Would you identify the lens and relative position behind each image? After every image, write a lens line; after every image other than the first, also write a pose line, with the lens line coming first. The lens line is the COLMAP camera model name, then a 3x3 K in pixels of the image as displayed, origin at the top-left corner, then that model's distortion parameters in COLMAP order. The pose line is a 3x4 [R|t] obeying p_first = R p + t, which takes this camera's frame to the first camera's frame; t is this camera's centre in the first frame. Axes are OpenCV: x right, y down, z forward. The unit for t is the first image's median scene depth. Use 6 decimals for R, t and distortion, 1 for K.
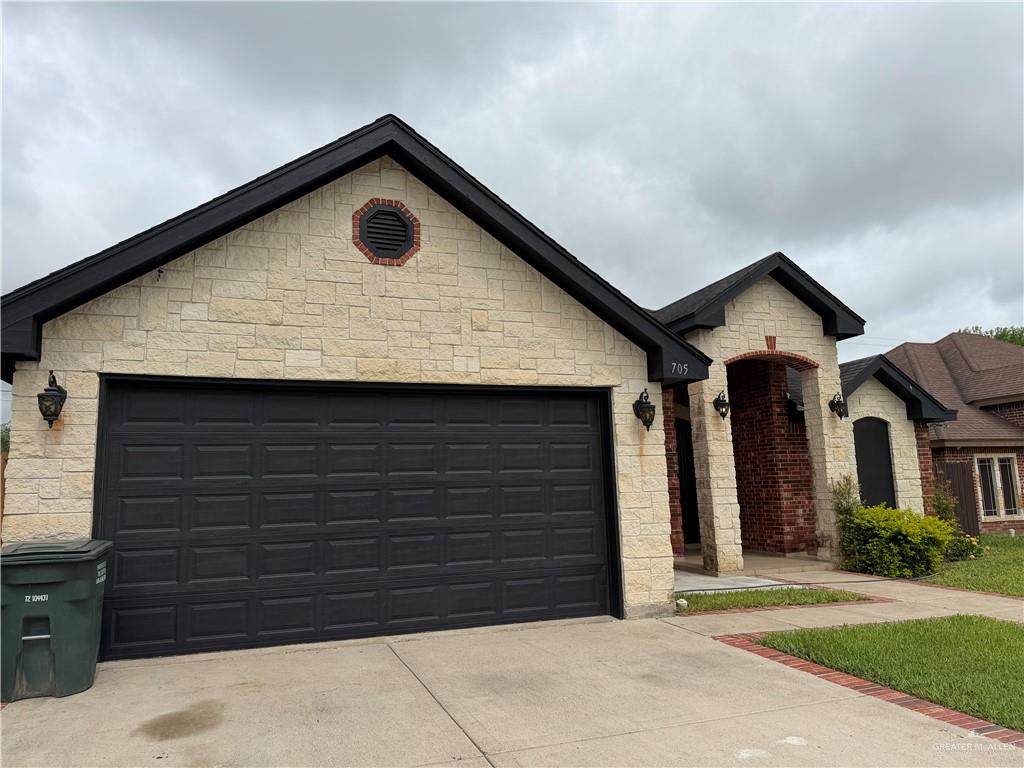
lens RADIAL K [[717.2, 0, 512.0], [0, 717.2, 384.0], [0, 0, 1]] dist [0.126019, -0.183802]
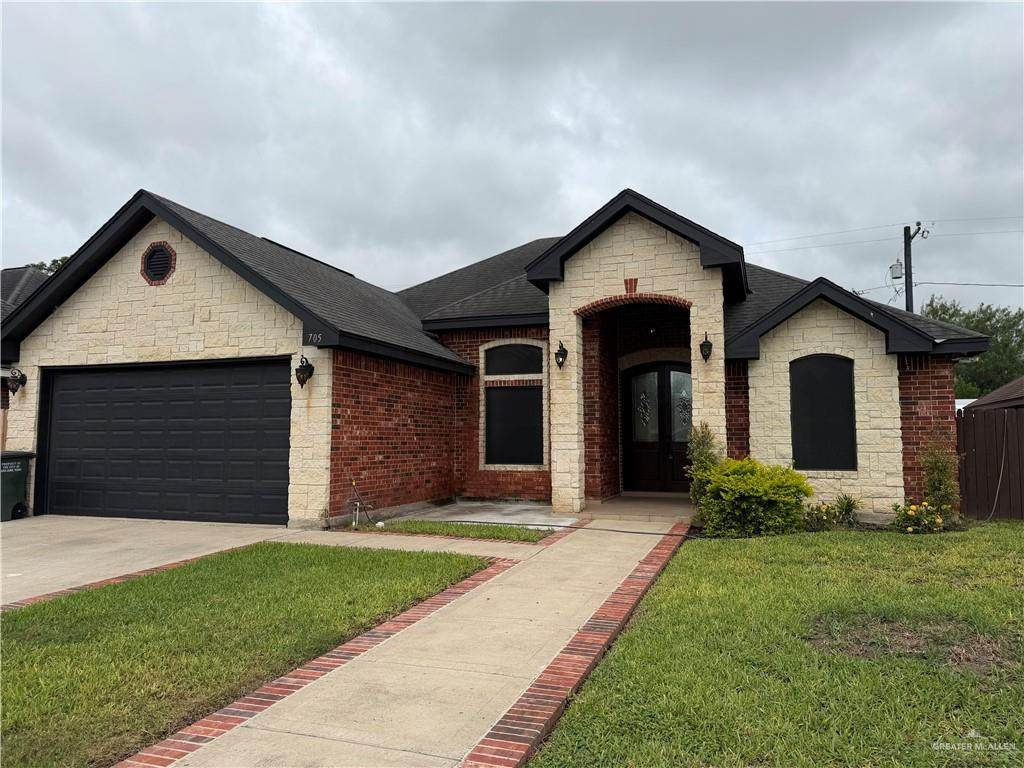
lens RADIAL K [[710.9, 0, 512.0], [0, 710.9, 384.0], [0, 0, 1]] dist [0.098197, -0.173944]
pose [[0.777611, -0.023597, -0.628302, 1.288143], [0.072522, 0.995992, 0.052350, 0.018317], [0.624549, -0.086274, 0.776206, 0.245674]]
